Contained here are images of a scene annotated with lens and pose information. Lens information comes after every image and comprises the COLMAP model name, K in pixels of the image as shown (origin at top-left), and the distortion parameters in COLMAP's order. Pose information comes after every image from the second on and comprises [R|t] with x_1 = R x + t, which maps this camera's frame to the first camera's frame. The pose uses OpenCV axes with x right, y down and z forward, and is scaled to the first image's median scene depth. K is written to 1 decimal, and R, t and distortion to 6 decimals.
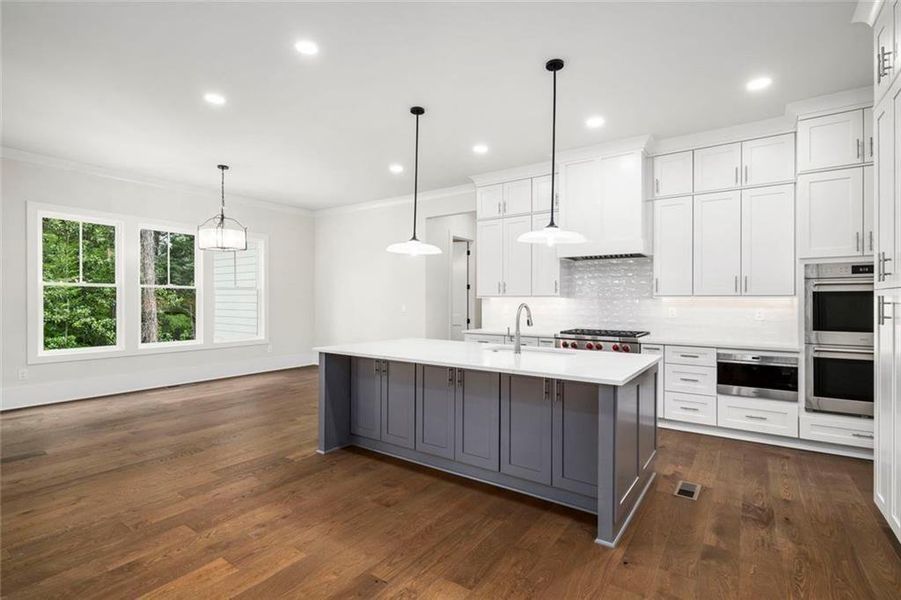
lens RADIAL K [[427.4, 0, 450.5], [0, 427.4, 300.0], [0, 0, 1]] dist [0.000341, -0.000310]
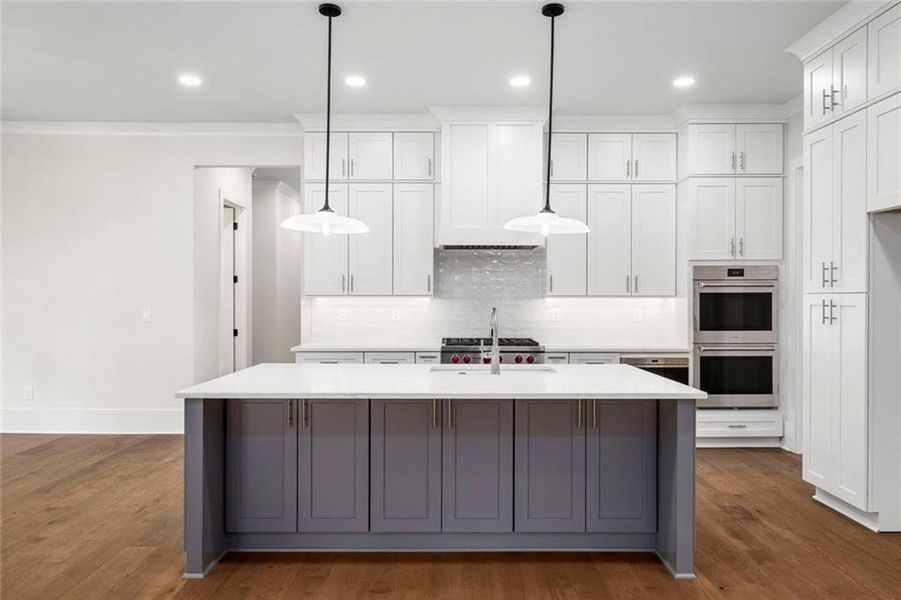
lens RADIAL K [[605.4, 0, 450.5], [0, 605.4, 300.0], [0, 0, 1]] dist [0.003963, 0.001533]
pose [[0.816152, -0.004472, 0.577820, -0.482439], [0.000027, 0.999970, 0.007700, -0.013569], [-0.577838, -0.006269, 0.816128, 0.154602]]
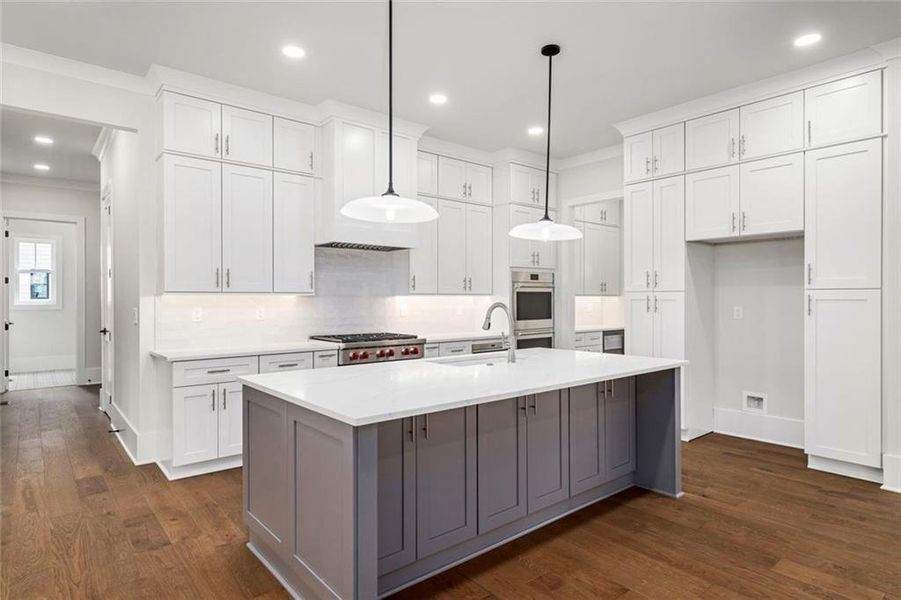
lens RADIAL K [[509.3, 0, 451.8], [0, 509.3, 299.7], [0, 0, 1]] dist [0.001452, 0.000530]
pose [[0.246795, -0.006009, 0.969049, -0.766741], [-0.000723, 0.999979, 0.006385, -0.004609], [-0.969067, -0.002276, 0.246786, 0.792780]]
